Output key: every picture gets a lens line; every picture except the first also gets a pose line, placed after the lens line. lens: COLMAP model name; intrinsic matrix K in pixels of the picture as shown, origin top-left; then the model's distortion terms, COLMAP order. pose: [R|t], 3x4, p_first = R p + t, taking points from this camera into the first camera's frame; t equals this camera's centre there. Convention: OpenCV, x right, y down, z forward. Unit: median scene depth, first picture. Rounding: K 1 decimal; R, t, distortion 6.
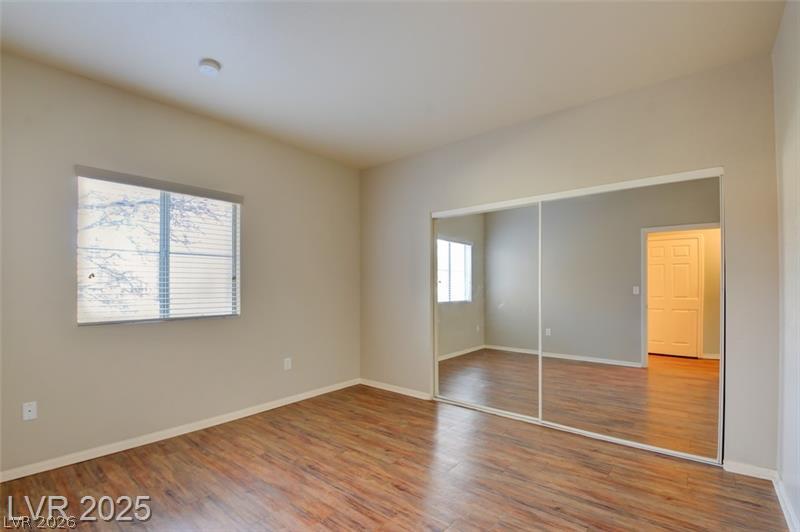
lens RADIAL K [[361.1, 0, 405.8], [0, 361.1, 283.3], [0, 0, 1]] dist [-0.000352, -0.000659]
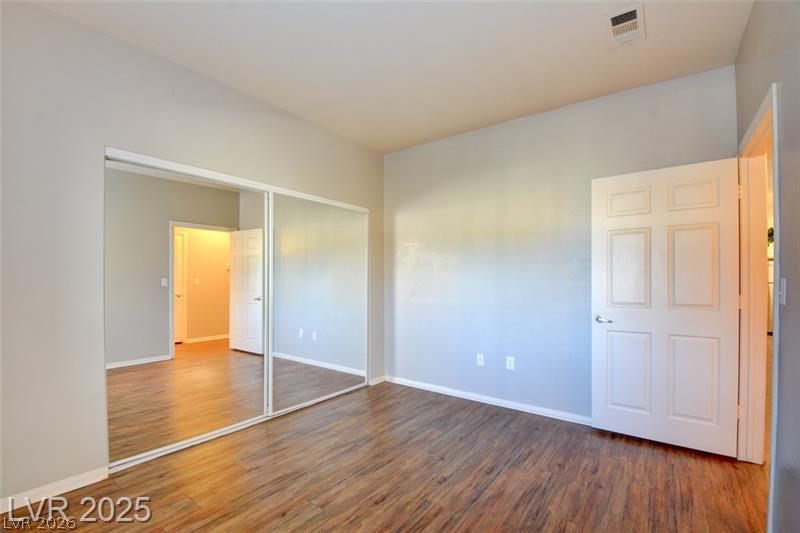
lens RADIAL K [[361.1, 0, 405.8], [0, 361.1, 283.8], [0, 0, 1]] dist [-0.000352, -0.000659]
pose [[-0.064861, -0.006057, 0.997876, -0.653141], [-0.022865, 0.999728, 0.004582, 0.007024], [-0.997632, -0.022520, -0.064982, 0.704965]]
